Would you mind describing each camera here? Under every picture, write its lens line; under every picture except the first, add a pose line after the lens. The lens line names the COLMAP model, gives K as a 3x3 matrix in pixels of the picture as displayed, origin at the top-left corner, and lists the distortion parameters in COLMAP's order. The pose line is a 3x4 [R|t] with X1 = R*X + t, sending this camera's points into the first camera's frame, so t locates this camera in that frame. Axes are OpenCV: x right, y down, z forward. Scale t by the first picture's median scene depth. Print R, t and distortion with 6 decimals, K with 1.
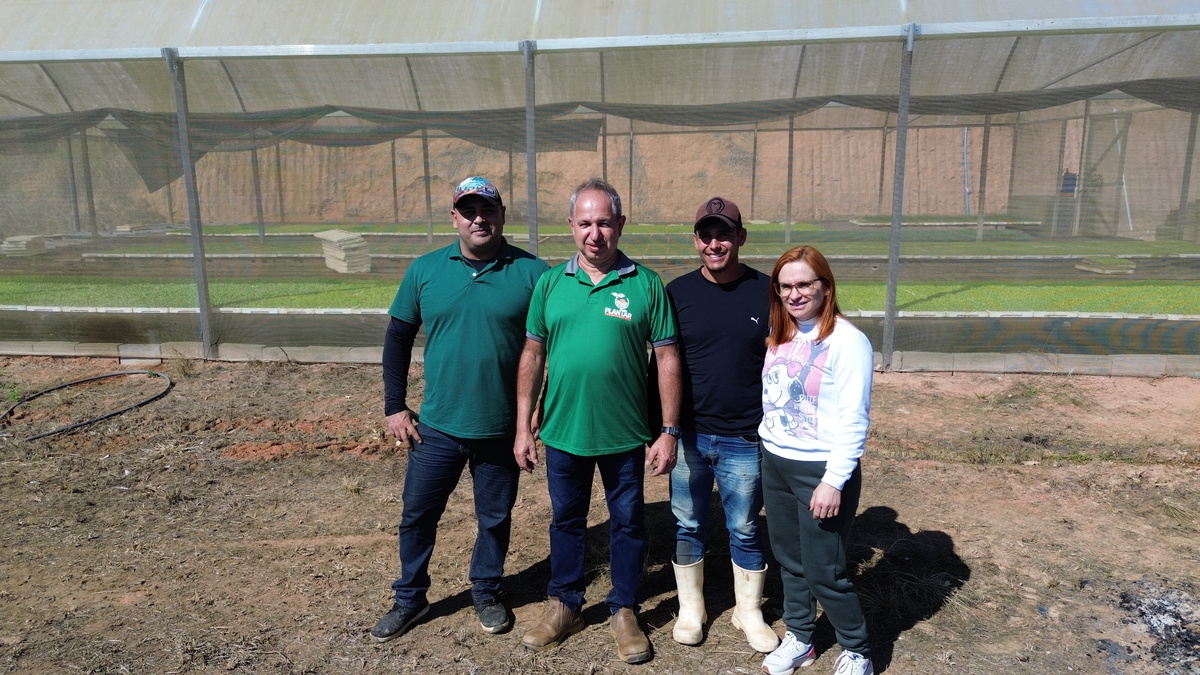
lens RADIAL K [[865.1, 0, 604.0], [0, 865.1, 335.4], [0, 0, 1]] dist [0.059767, -0.042968]
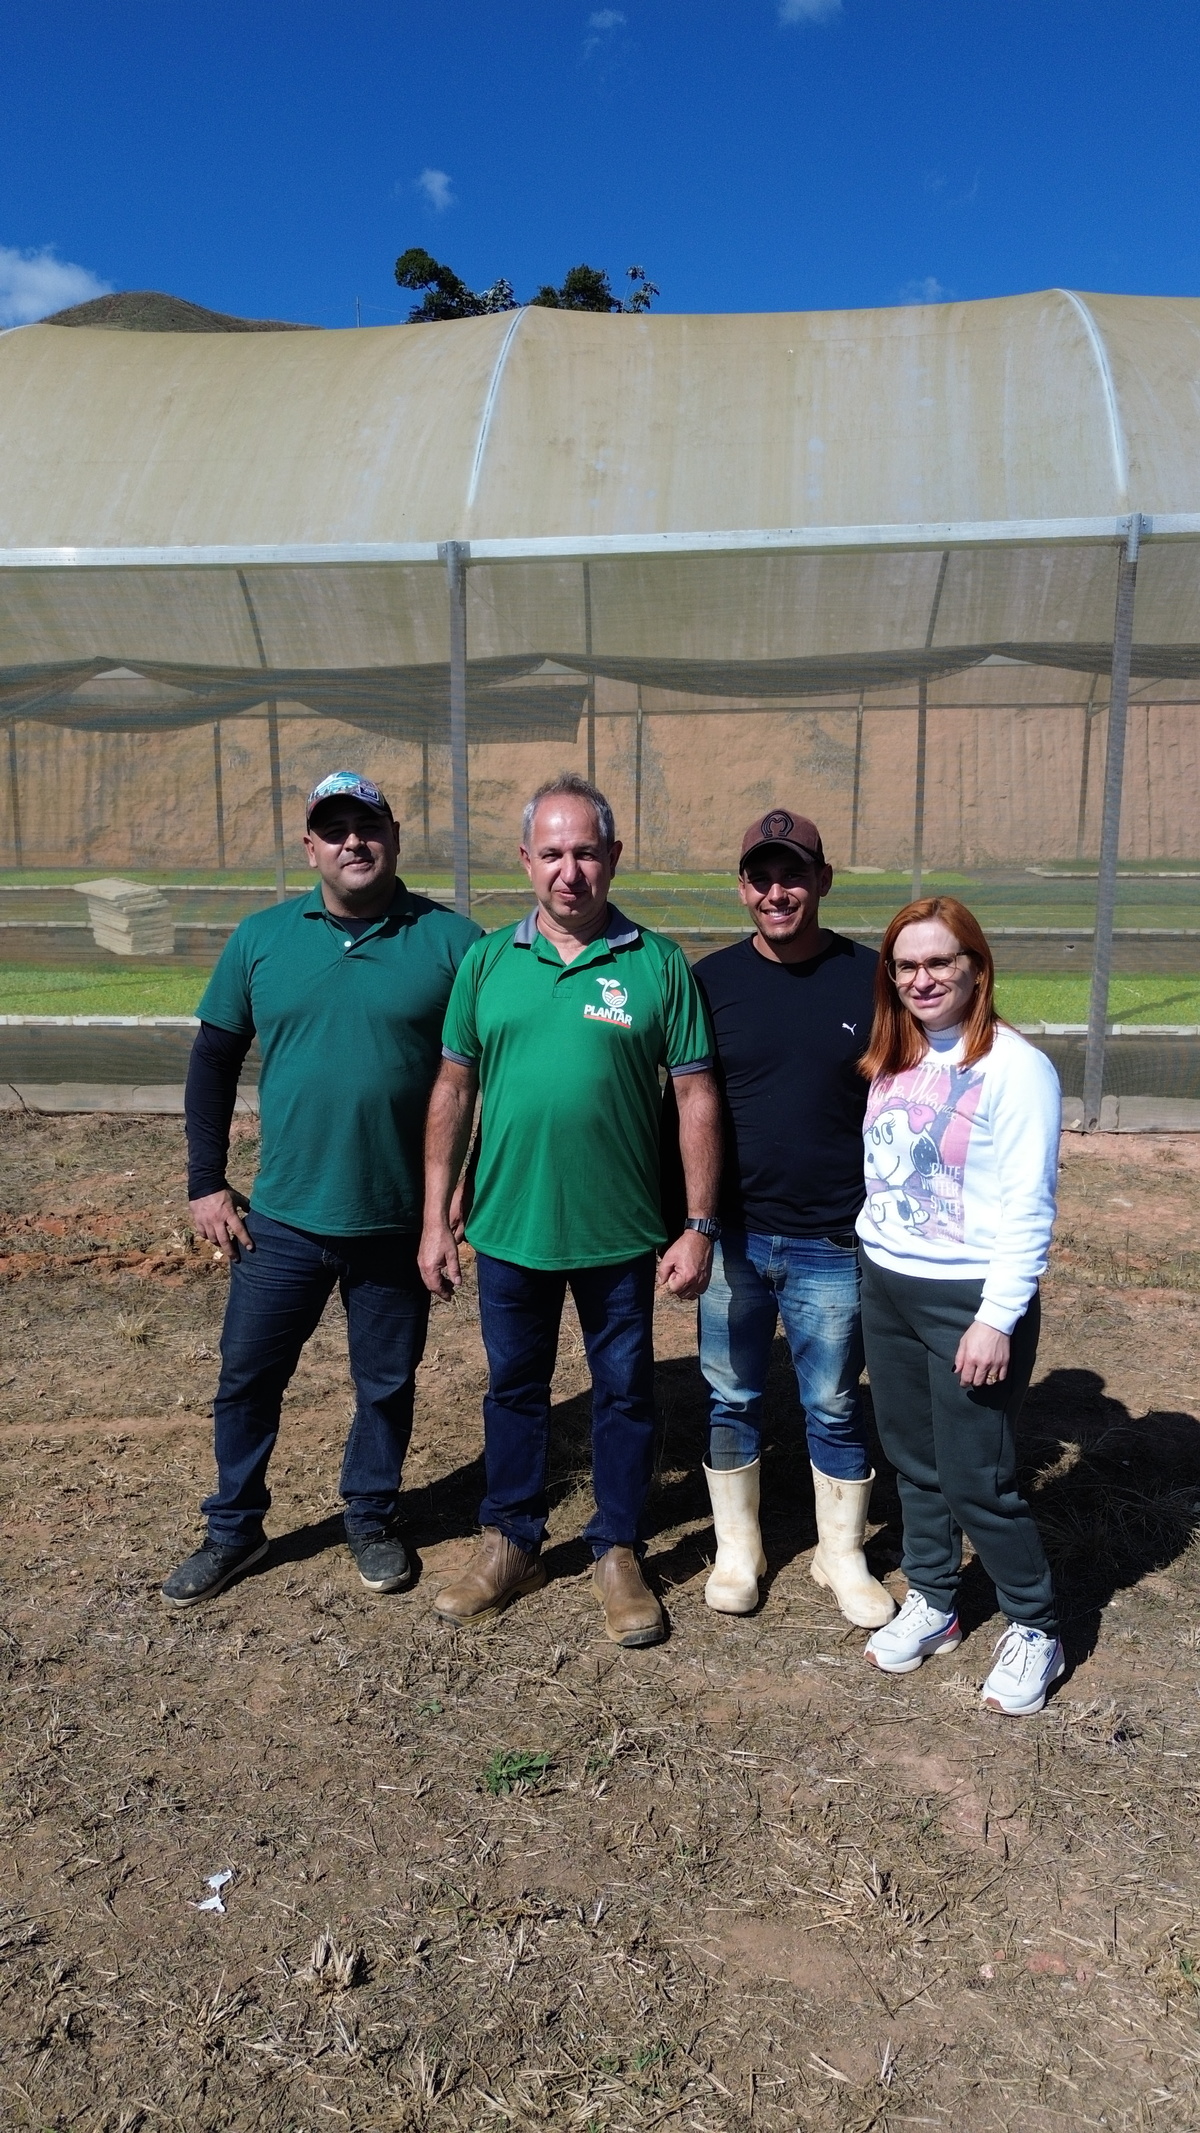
lens RADIAL K [[1537.6, 0, 591.0], [0, 1537.6, 1053.0], [0, 0, 1]] dist [0.059767, -0.042968]
pose [[0.999990, 0.004436, -0.000032, 0.002690], [-0.004436, 0.999905, -0.013062, 0.005351], [-0.000026, 0.013062, 0.999915, 0.003586]]
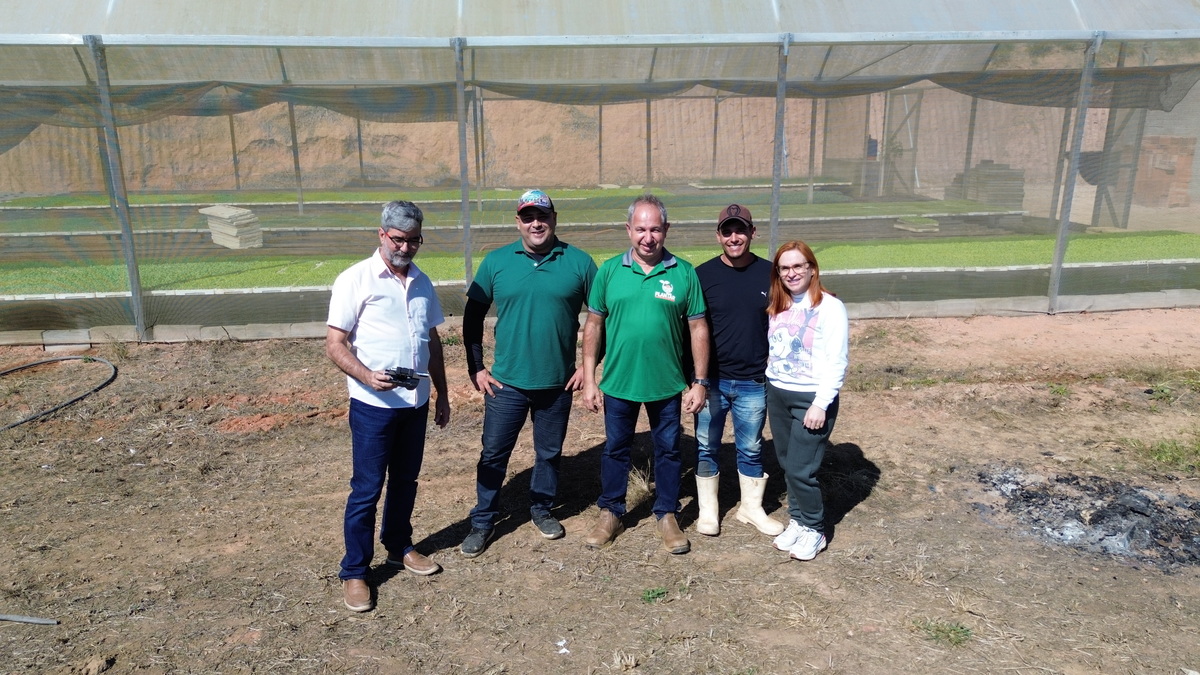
lens RADIAL K [[865.1, 0, 598.4], [0, 865.1, 345.5], [0, 0, 1]] dist [0.059767, -0.042968]
pose [[0.977548, -0.053840, 0.203717, -0.170678], [0.040752, 0.996859, 0.067904, -0.020079], [-0.206733, -0.058078, 0.976672, -0.143157]]
